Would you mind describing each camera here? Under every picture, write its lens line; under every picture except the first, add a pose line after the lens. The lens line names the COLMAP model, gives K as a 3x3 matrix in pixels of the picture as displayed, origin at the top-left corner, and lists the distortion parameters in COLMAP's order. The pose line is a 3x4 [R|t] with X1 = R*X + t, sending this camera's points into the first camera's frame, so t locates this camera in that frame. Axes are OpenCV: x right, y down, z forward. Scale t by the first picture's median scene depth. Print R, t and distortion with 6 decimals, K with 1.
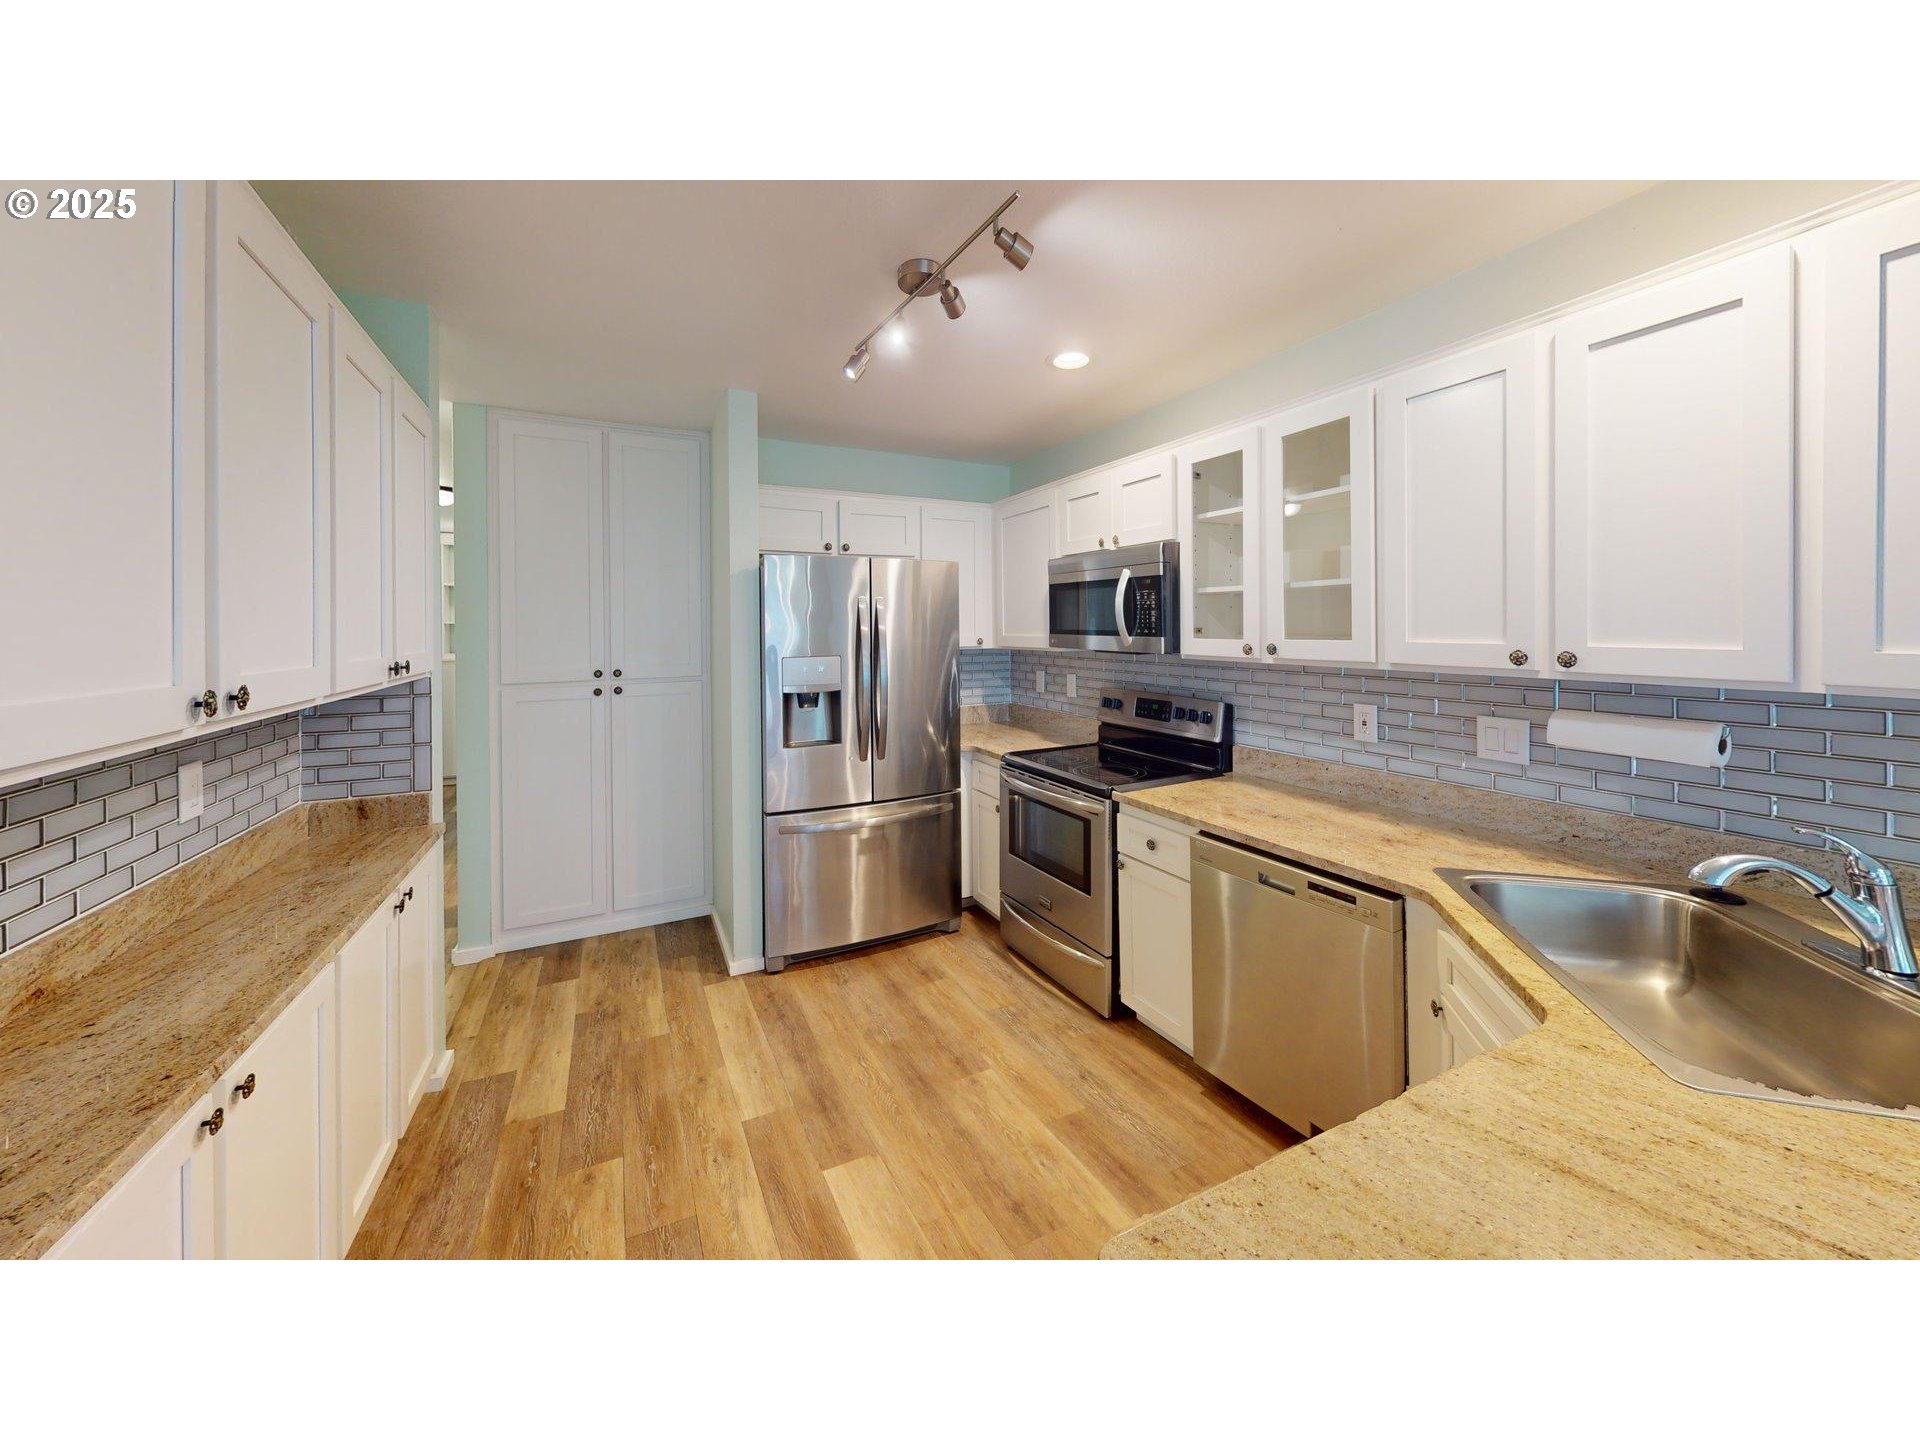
lens RADIAL K [[700.4, 0, 960.0], [0, 700.4, 720.0], [0, 0, 1]] dist [-0.000767, -0.000211]
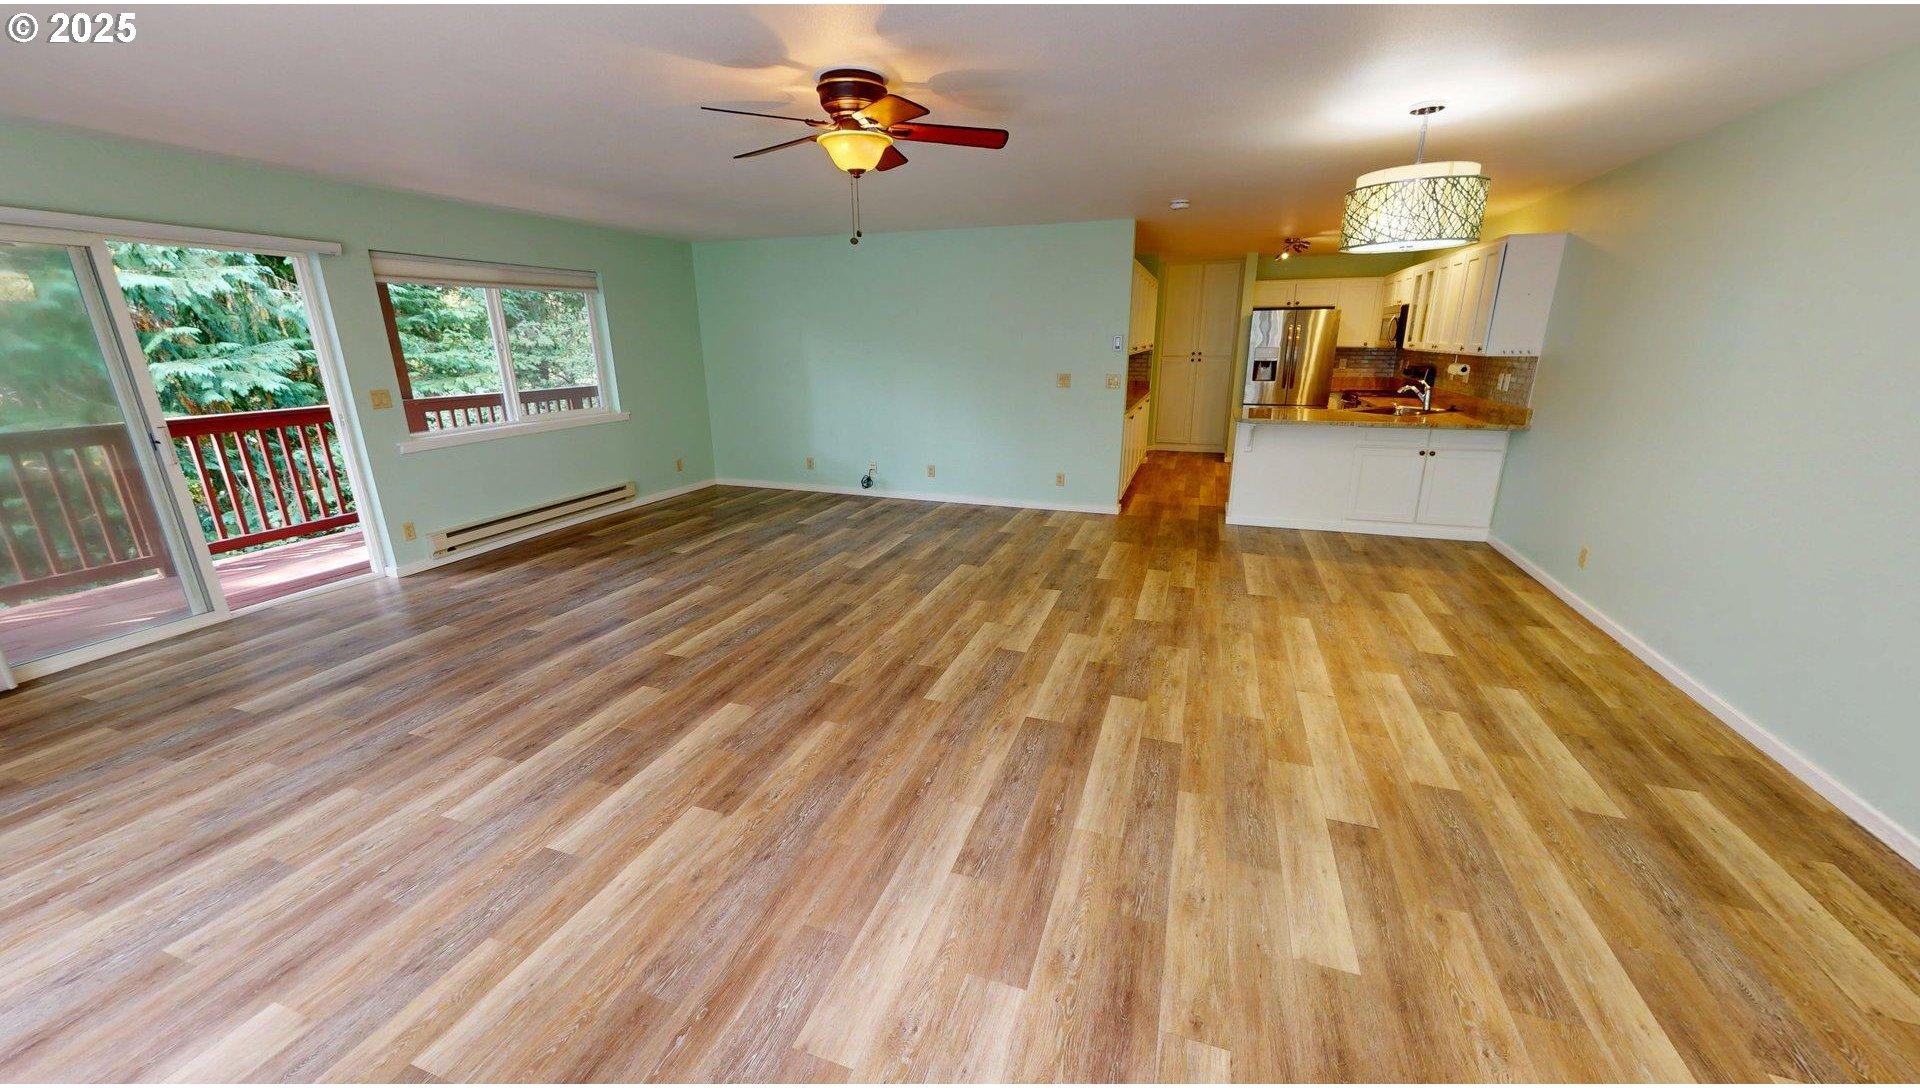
lens RADIAL K [[701.6, 0, 960.0], [0, 701.6, 544.0], [0, 0, 1]] dist [0.000049, 0.000056]
pose [[0.698742, 0.197195, -0.687658, 1.077856], [-0.085378, 0.977374, 0.193521, 0.248507], [0.710261, -0.076511, 0.699768, -2.010695]]
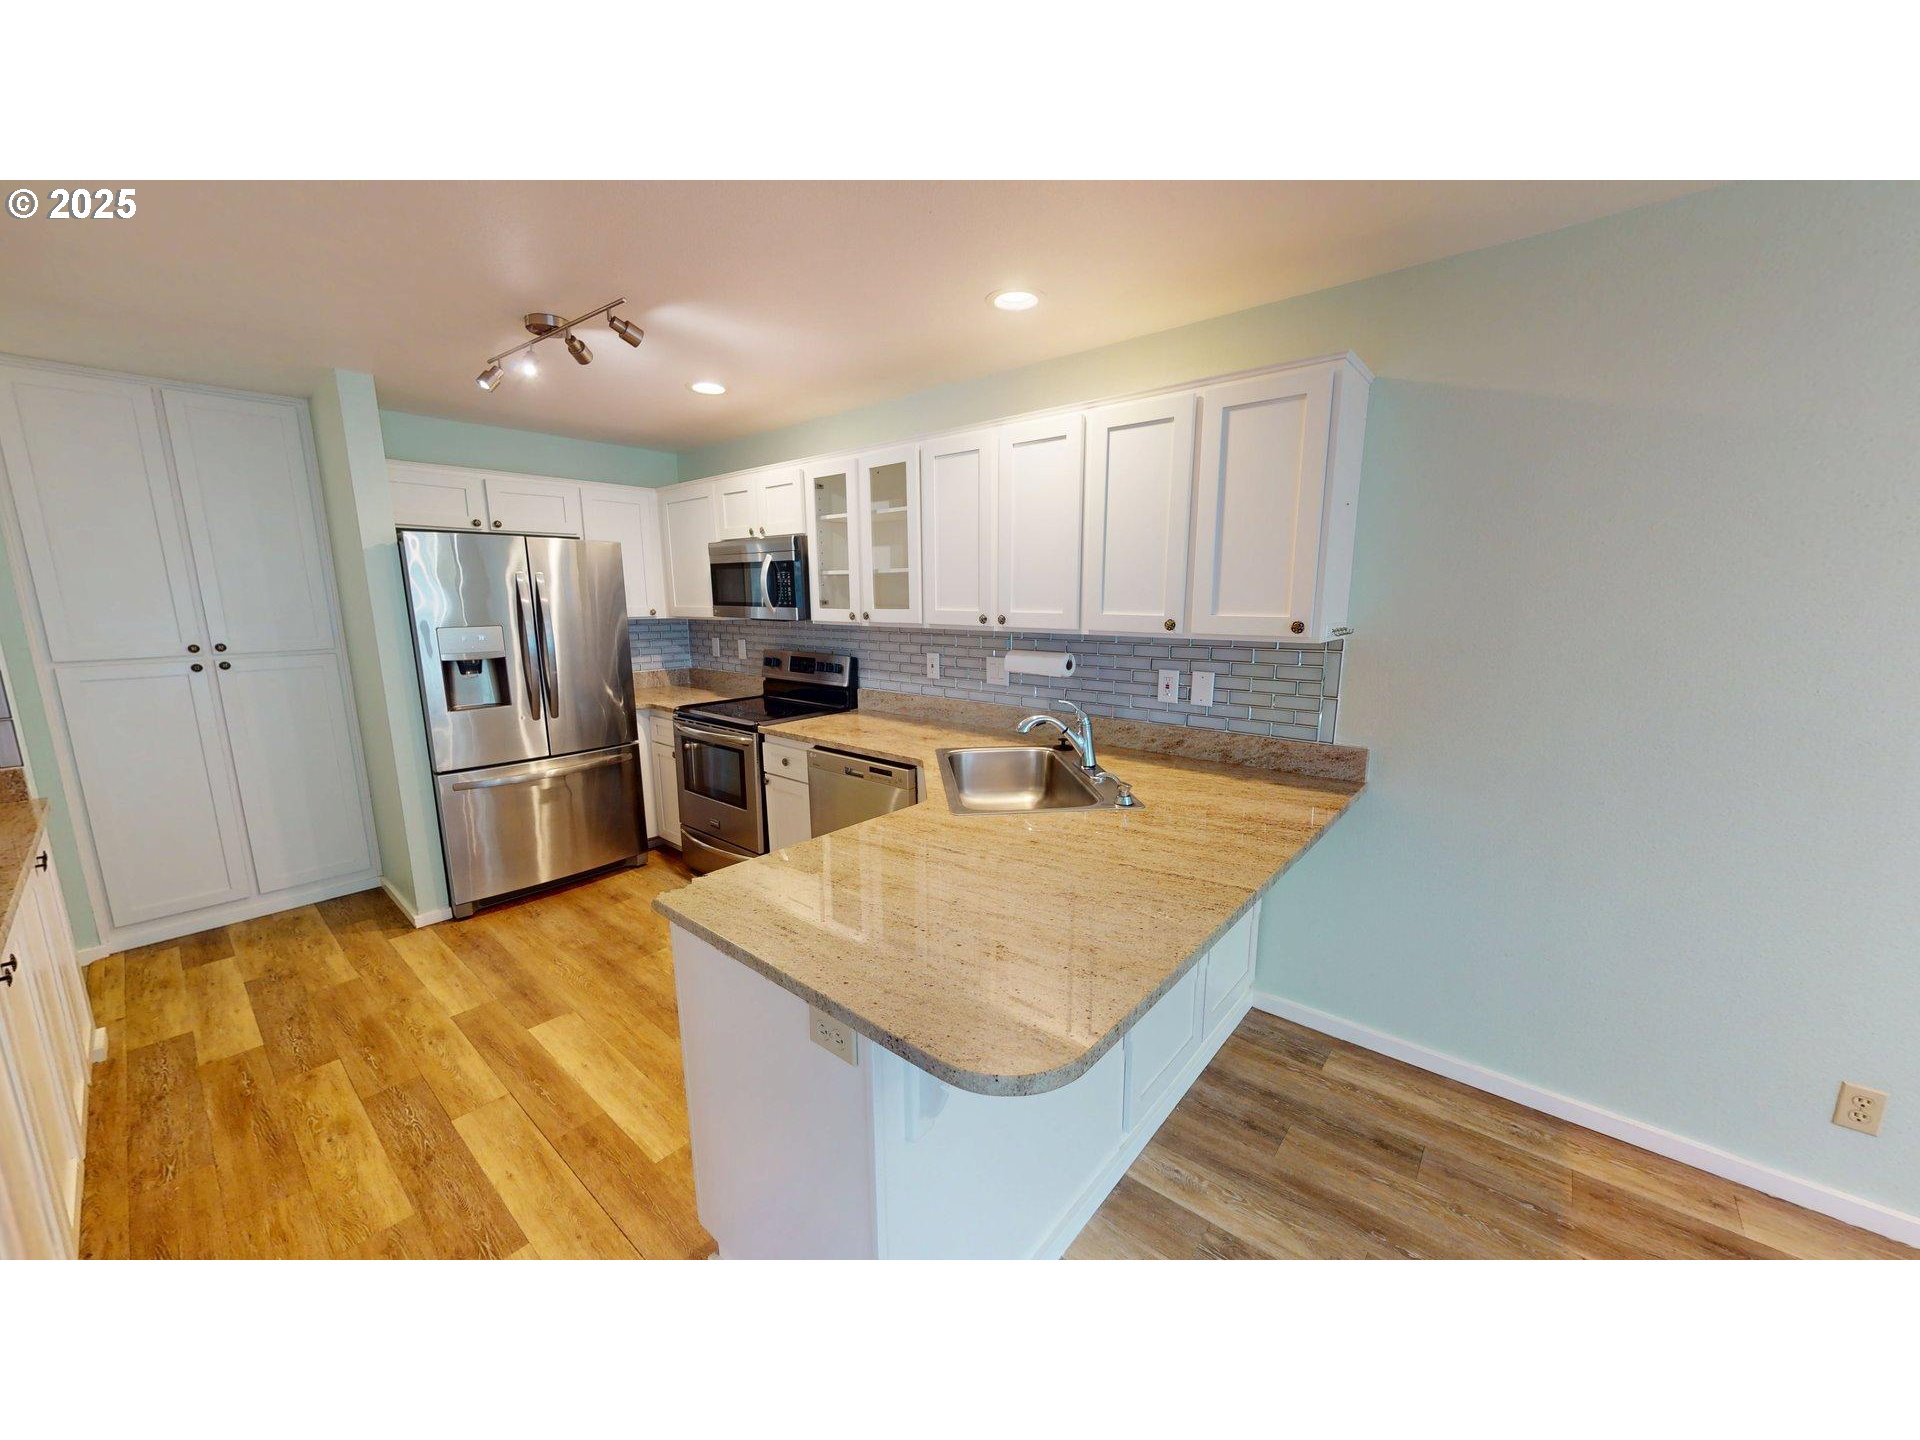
lens RADIAL K [[700.4, 0, 960.0], [0, 700.4, 720.0], [0, 0, 1]] dist [-0.000767, -0.000211]
pose [[0.920503, -0.076028, 0.383267, 0.054891], [0.057450, 0.996561, 0.059706, 0.027576], [-0.386488, -0.032941, 0.921706, -0.304368]]
